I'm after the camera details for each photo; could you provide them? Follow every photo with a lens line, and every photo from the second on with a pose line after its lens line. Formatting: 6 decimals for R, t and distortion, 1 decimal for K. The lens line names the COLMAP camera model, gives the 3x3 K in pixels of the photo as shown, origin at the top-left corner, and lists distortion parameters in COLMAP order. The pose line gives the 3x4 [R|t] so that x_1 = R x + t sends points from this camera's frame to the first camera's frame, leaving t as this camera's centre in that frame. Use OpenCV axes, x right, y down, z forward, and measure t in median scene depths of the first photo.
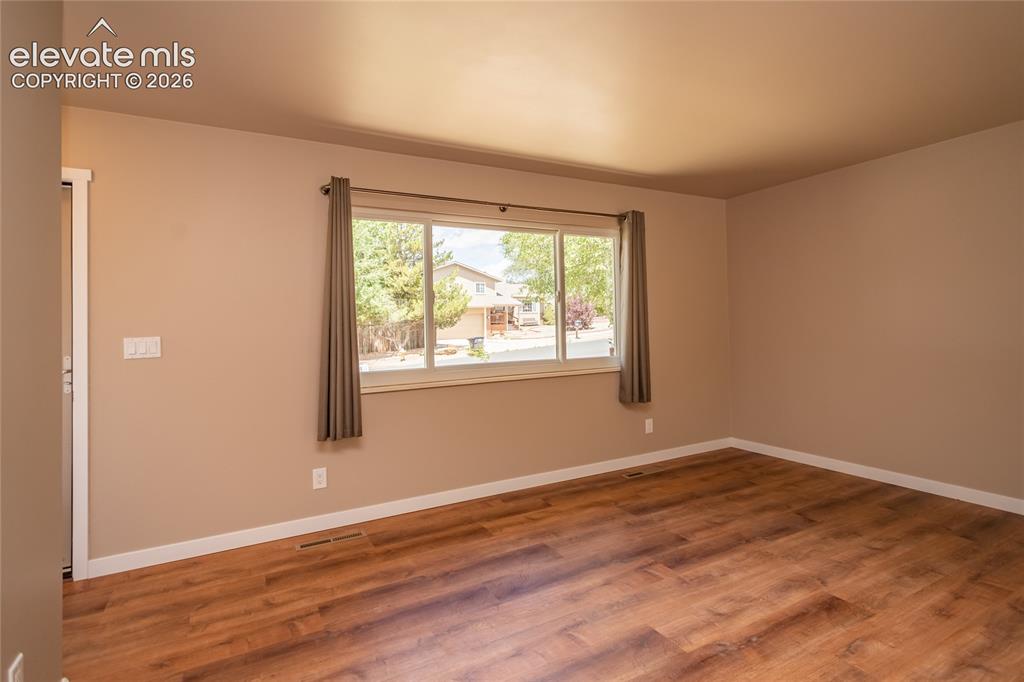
lens RADIAL K [[507.3, 0, 519.2], [0, 507.3, 322.8], [0, 0, 1]] dist [-0.002597, 0.001089]
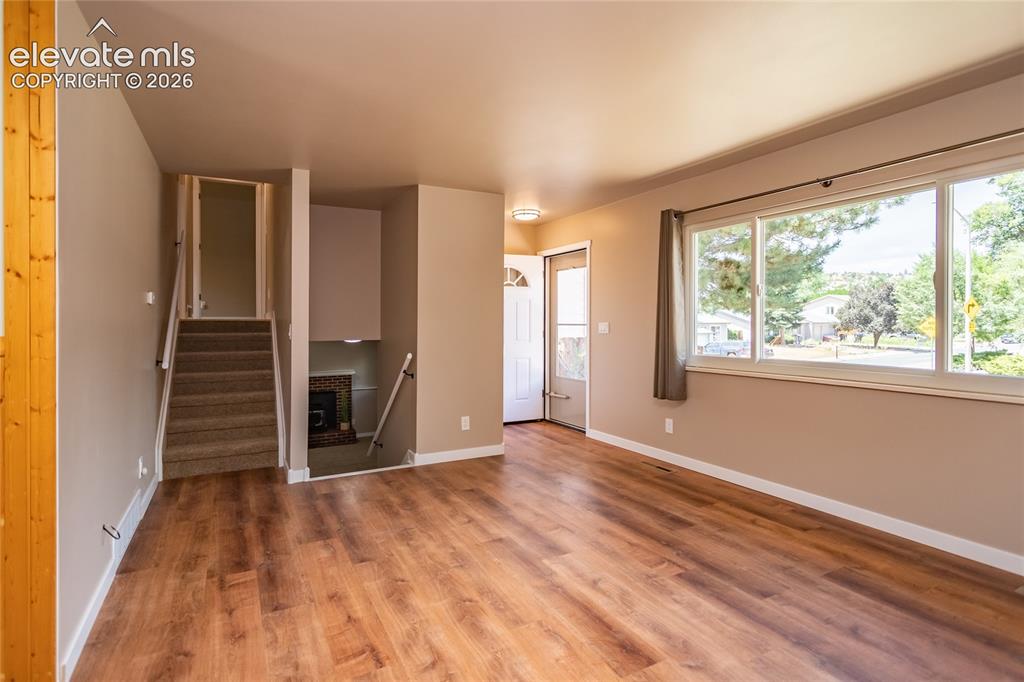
lens RADIAL K [[507.3, 0, 487.3], [0, 507.3, 331.6], [0, 0, 1]] dist [-0.002597, 0.001089]
pose [[-0.038007, 0.046938, -0.998174, 1.107618], [0.014187, 0.998821, 0.046428, -0.032277], [0.999177, -0.012396, -0.038628, 0.591082]]
